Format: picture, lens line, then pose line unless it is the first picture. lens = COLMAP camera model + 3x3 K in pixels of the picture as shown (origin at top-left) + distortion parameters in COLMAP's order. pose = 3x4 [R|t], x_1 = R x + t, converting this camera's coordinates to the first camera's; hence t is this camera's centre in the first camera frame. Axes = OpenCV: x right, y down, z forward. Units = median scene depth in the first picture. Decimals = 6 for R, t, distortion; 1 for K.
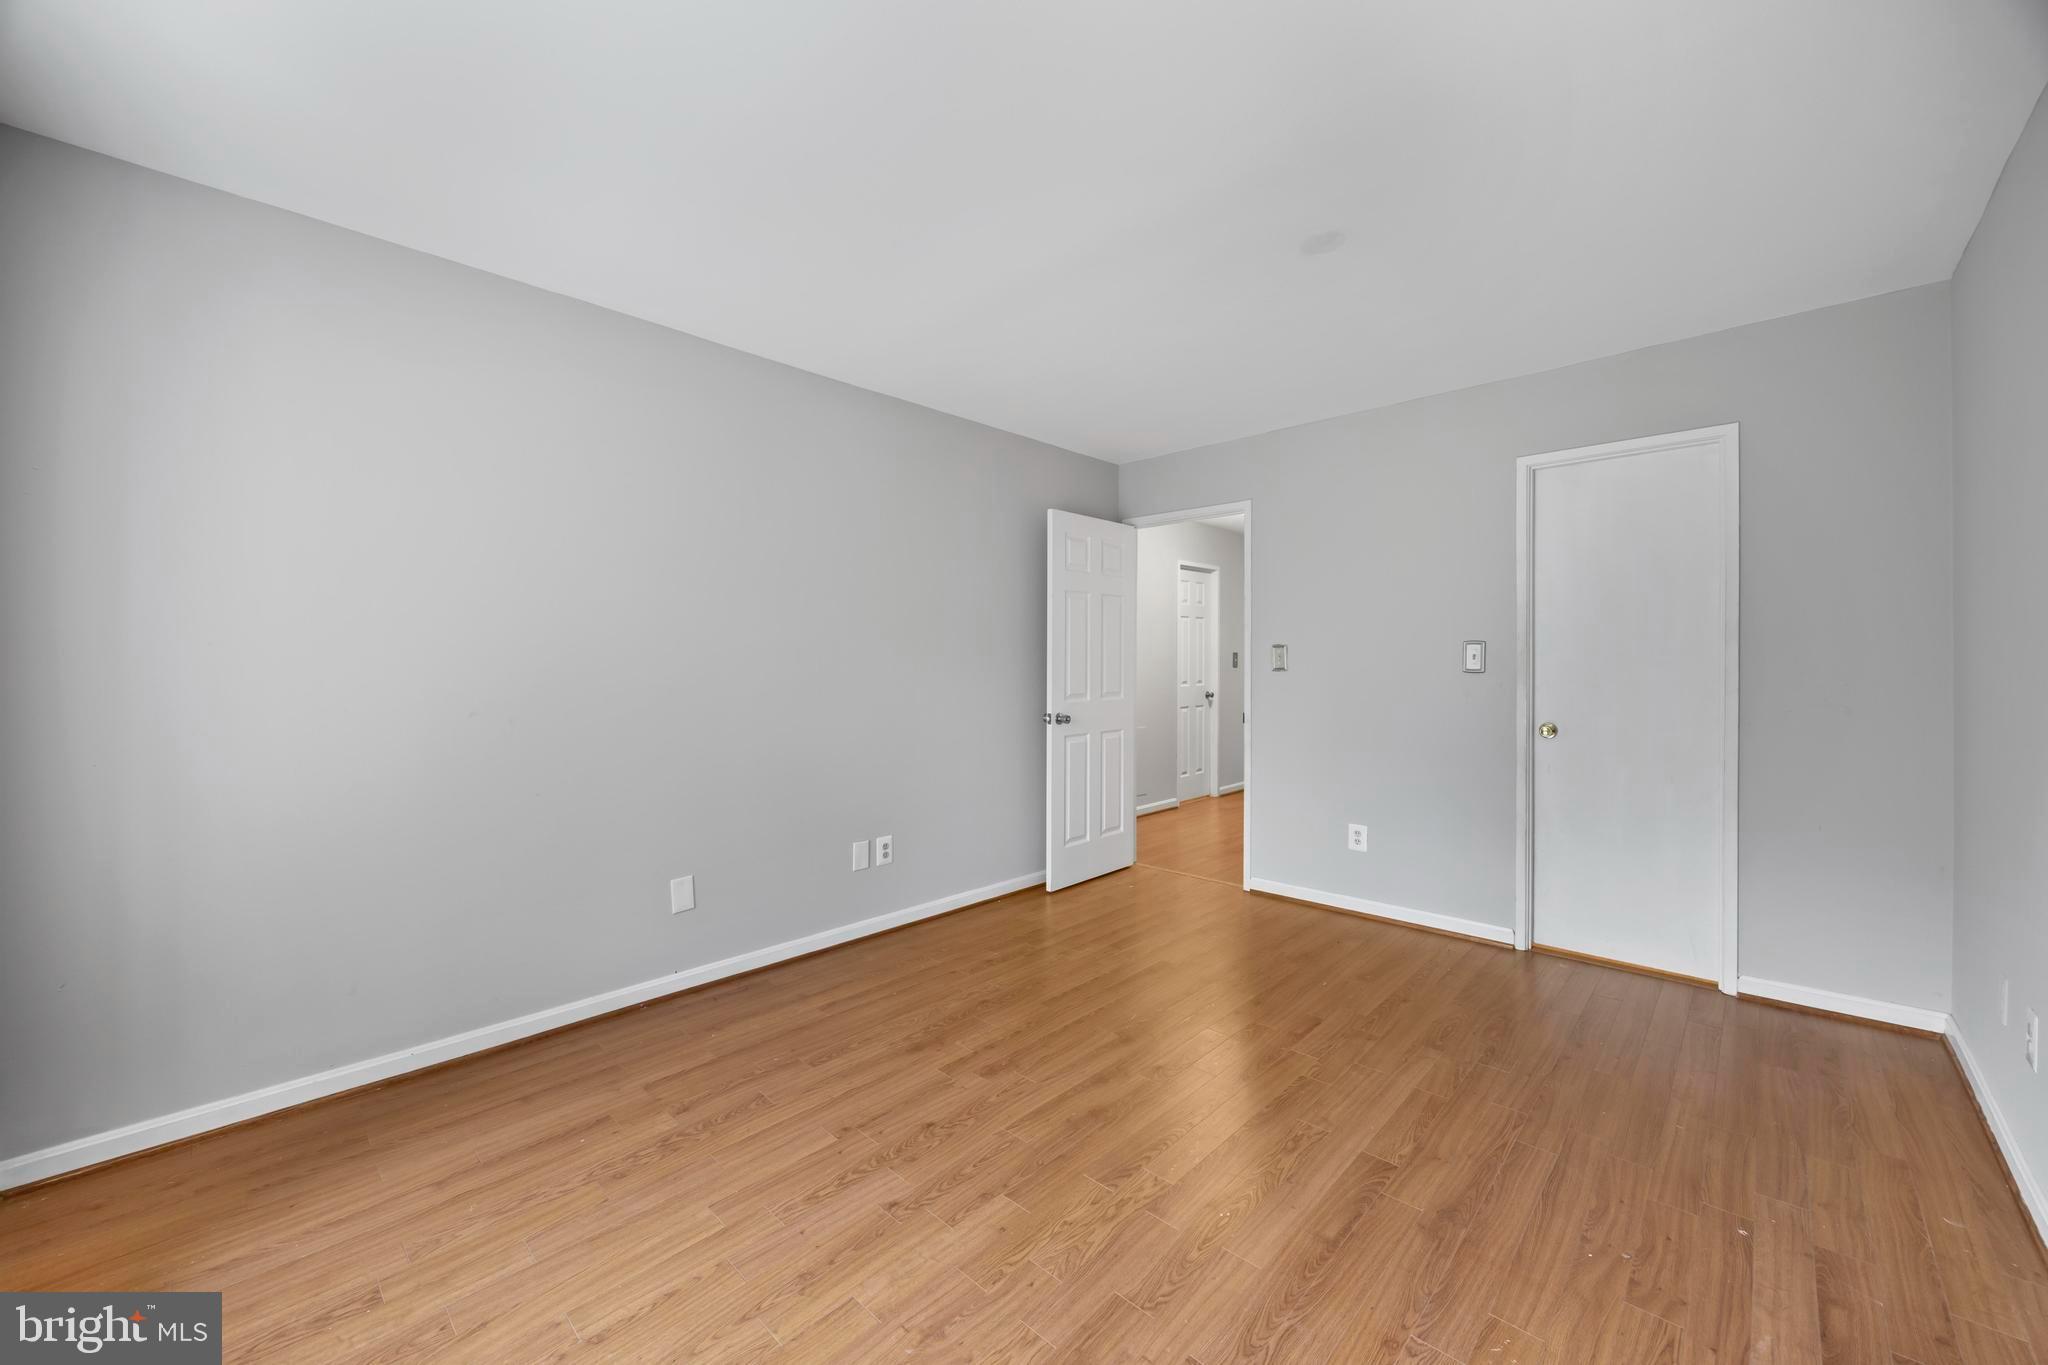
lens RADIAL K [[784.2, 0, 1029.0], [0, 784.2, 668.6], [0, 0, 1]] dist [-0.009912, 0.000033]
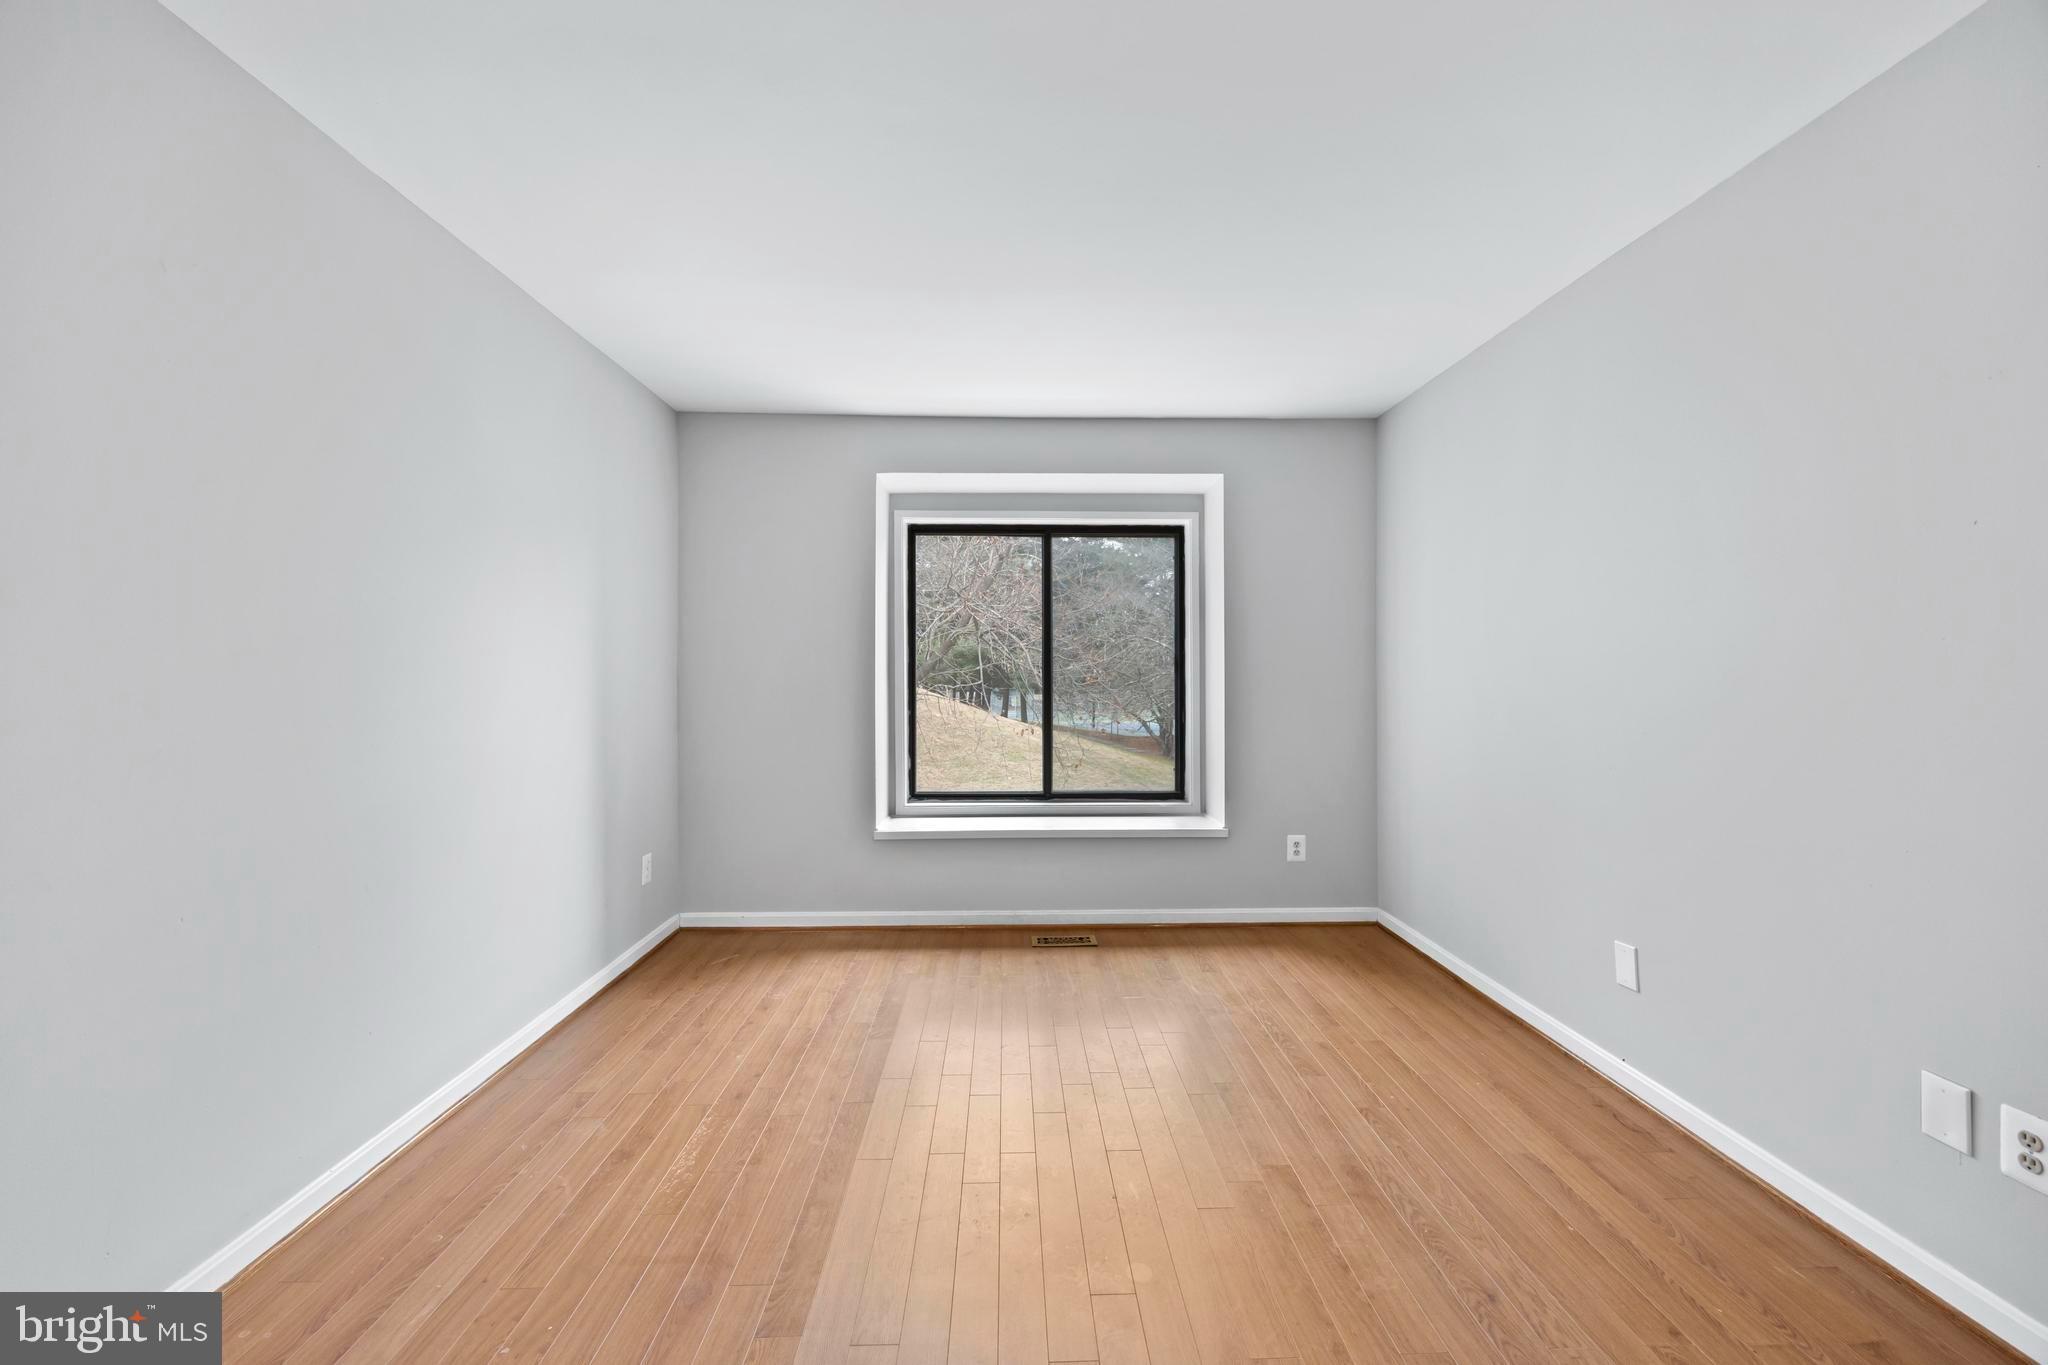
lens RADIAL K [[784.2, 0, 1029.0], [0, 784.2, 668.6], [0, 0, 1]] dist [-0.009912, 0.000033]
pose [[-0.708976, -0.006502, -0.705202, 0.584713], [-0.002078, 0.999972, -0.007131, -0.004746], [0.705229, -0.003591, -0.708970, 1.229834]]
